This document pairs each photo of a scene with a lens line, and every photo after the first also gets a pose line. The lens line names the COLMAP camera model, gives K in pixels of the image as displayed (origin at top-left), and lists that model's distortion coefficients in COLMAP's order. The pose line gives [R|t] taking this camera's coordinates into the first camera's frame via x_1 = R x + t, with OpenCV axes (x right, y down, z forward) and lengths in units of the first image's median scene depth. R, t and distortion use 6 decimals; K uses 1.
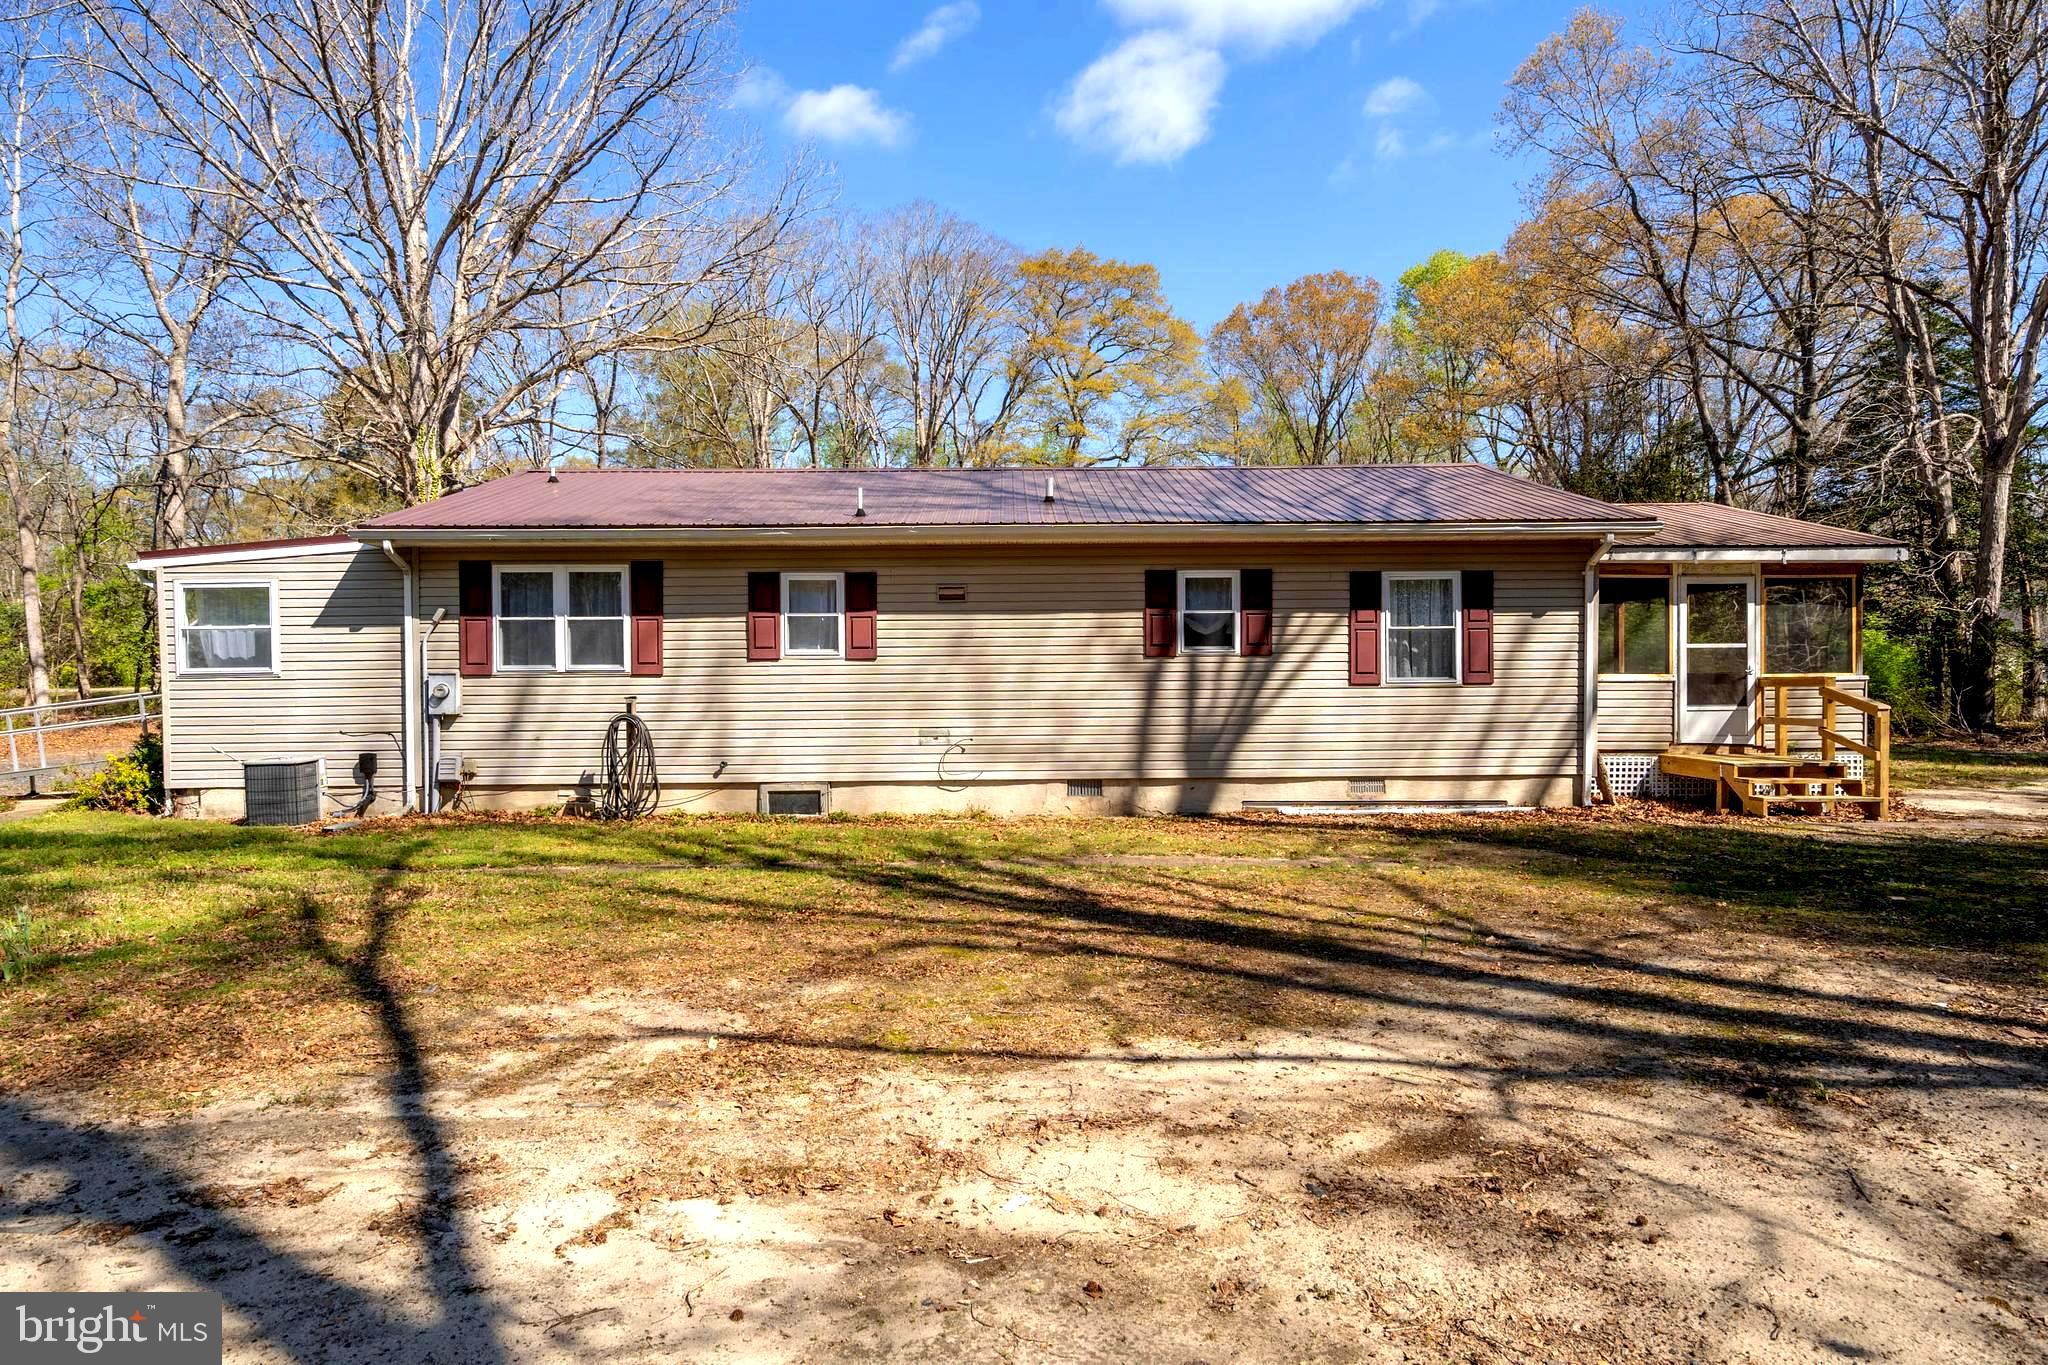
lens RADIAL K [[1154.9, 0, 1024.0], [0, 1154.9, 682.5], [0, 0, 1]] dist [0.001506, -0.000106]
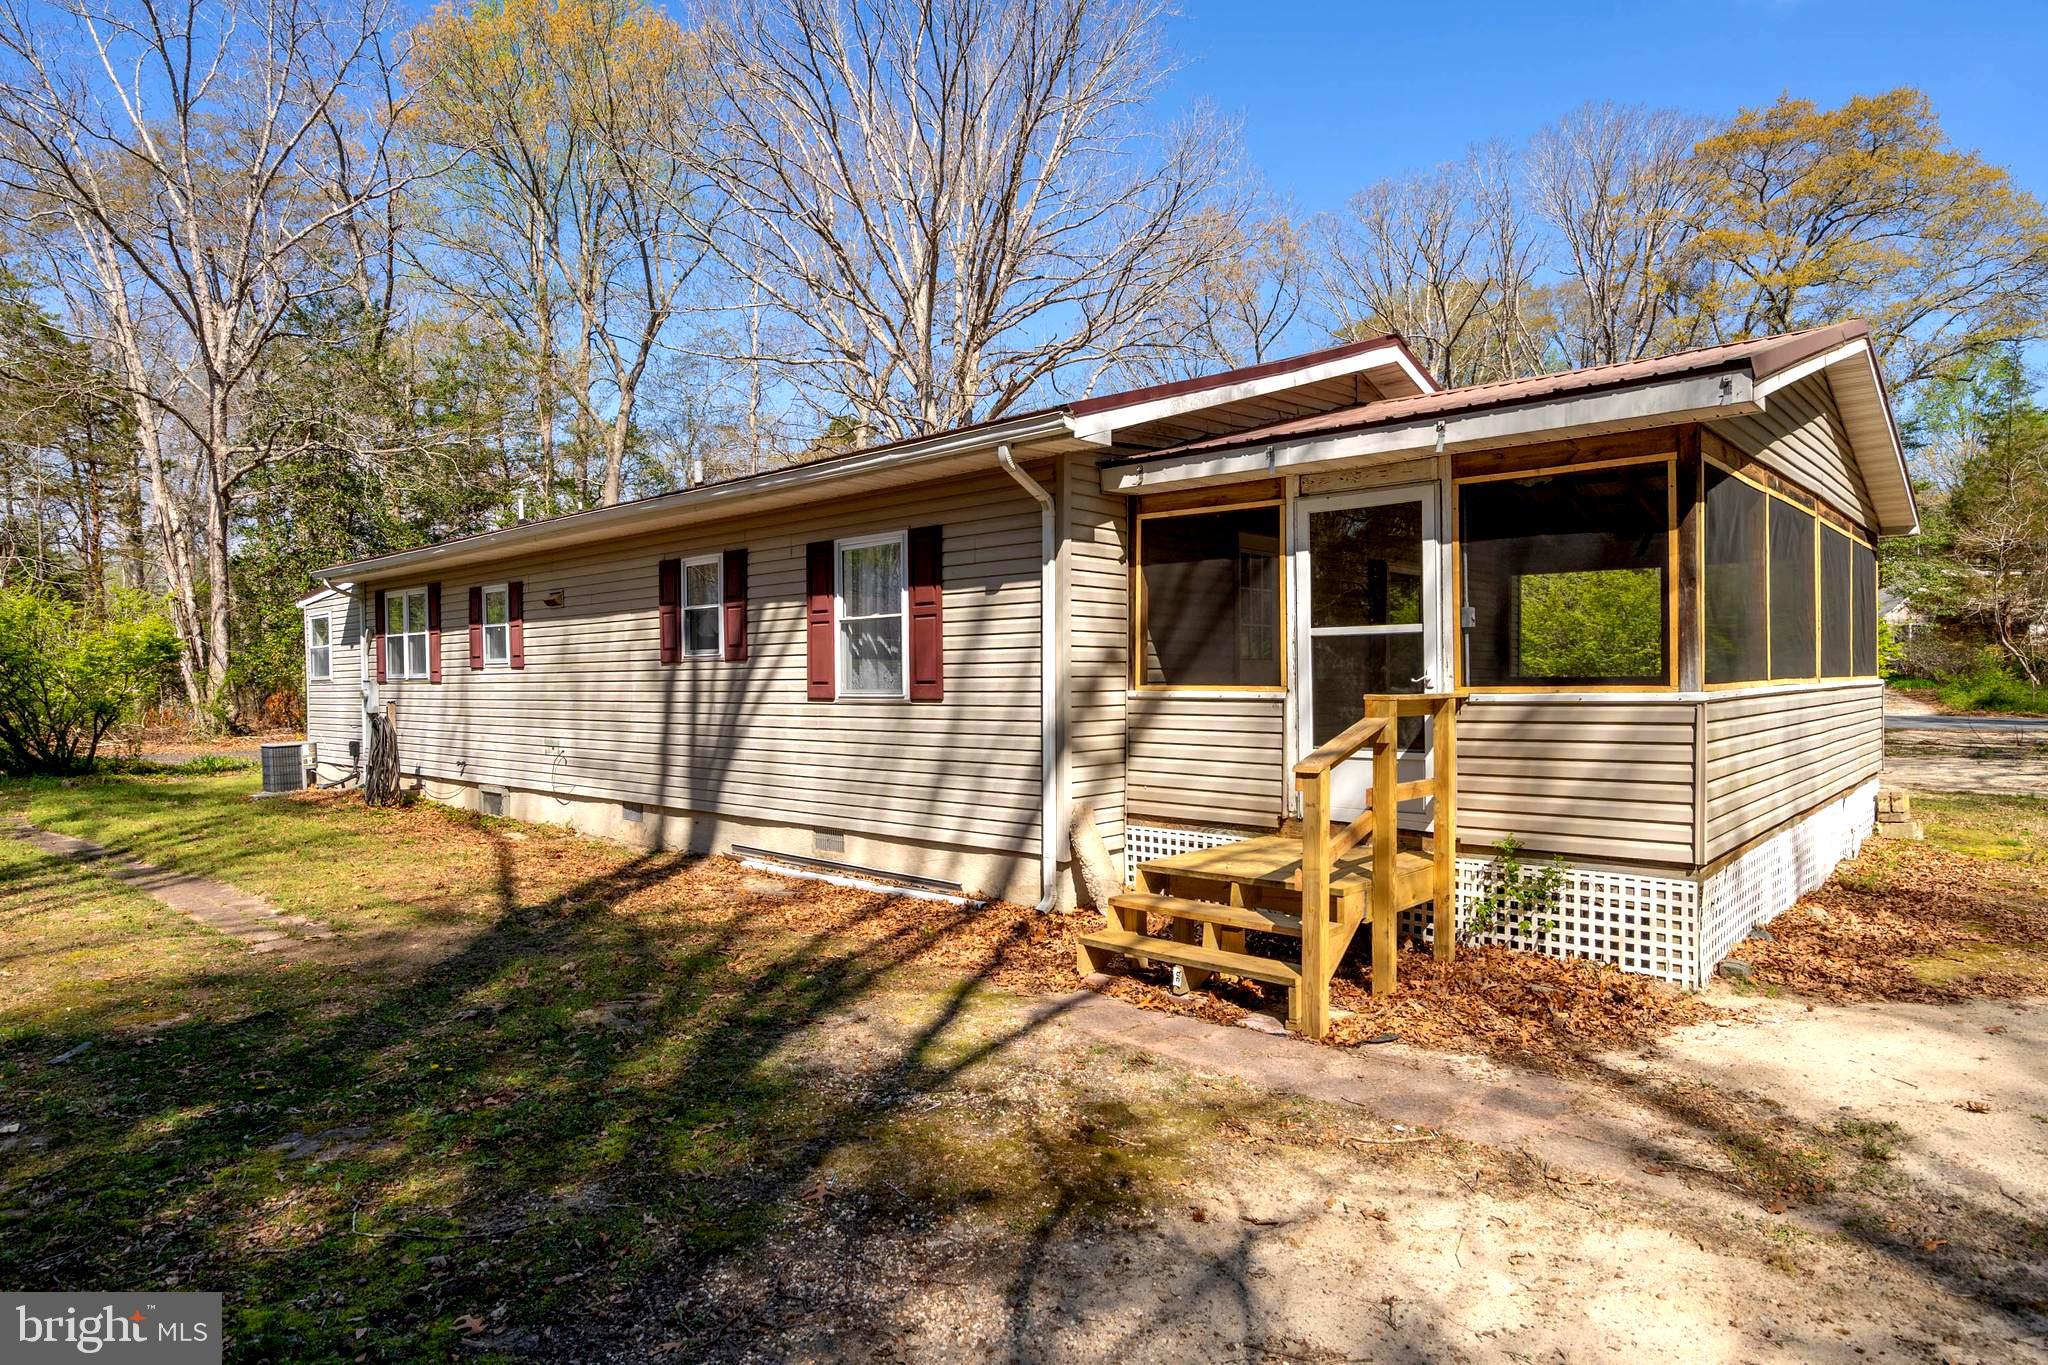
lens RADIAL K [[1163.4, 0, 1024.0], [0, 1163.4, 682.5], [0, 0, 1]] dist [-0.024879, 0.001067]
pose [[0.729805, 0.003612, -0.683646, 0.880006], [-0.000211, 0.999987, 0.005058, -0.012225], [0.683655, -0.003547, 0.729796, 0.558506]]
